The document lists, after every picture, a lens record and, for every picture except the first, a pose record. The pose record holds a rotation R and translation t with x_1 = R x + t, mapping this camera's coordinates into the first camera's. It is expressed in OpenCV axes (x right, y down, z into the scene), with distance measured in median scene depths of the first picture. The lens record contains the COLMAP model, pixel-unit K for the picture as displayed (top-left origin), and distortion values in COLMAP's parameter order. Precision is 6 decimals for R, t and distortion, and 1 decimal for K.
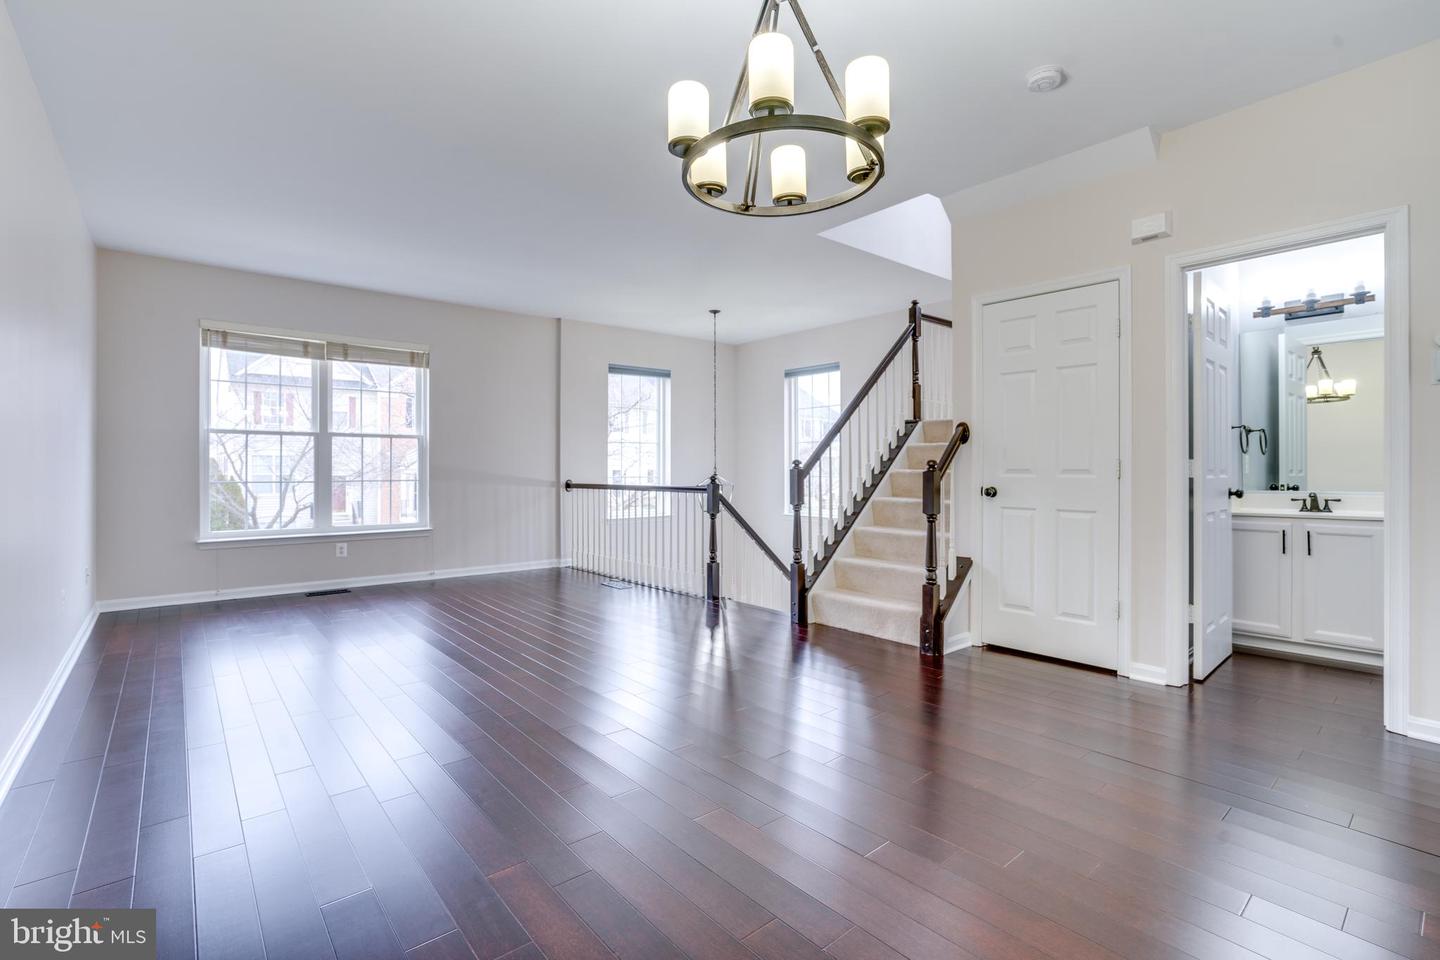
lens RADIAL K [[671.8, 0, 735.5], [0, 671.8, 458.2], [0, 0, 1]] dist [-0.030685, 0.006880]
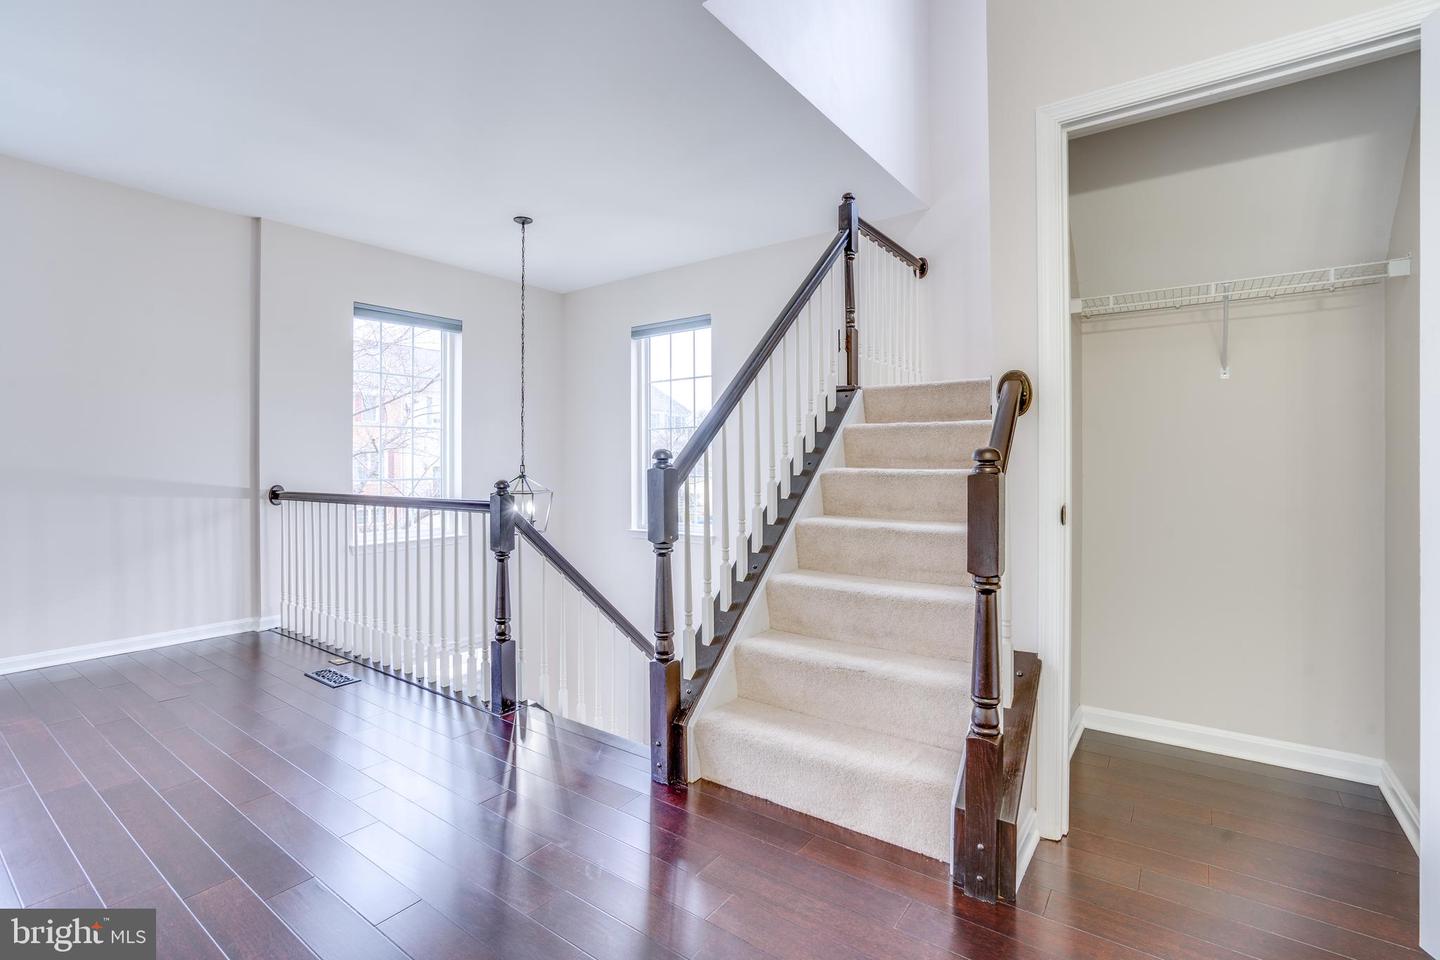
lens RADIAL K [[671.8, 0, 722.0], [0, 671.8, 457.9], [0, 0, 1]] dist [-0.030685, 0.006880]
pose [[0.977162, 0.000253, 0.212496, 0.023154], [-0.001340, 0.999987, 0.004970, 0.004805], [-0.212492, -0.005141, 0.977149, 0.417918]]
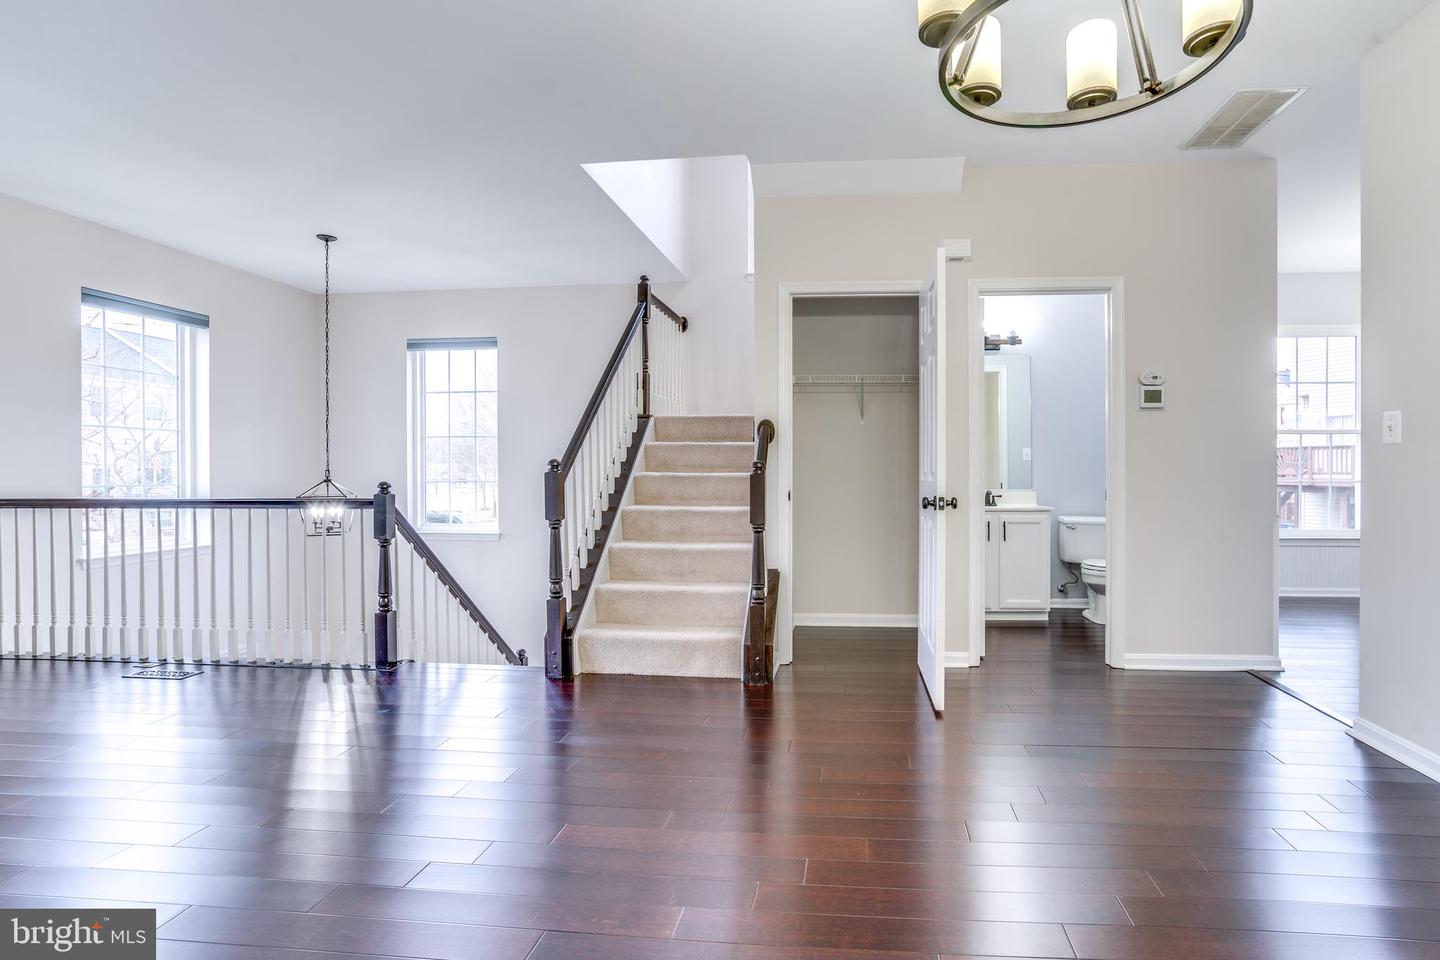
lens RADIAL K [[671.8, 0, 815.6], [0, 671.8, 475.5], [0, 0, 1]] dist [-0.030685, 0.006880]
pose [[0.710855, -0.004766, 0.703322, -0.181796], [-0.011264, 0.999772, 0.018160, 0.002952], [-0.703248, -0.020831, 0.710639, 0.224831]]
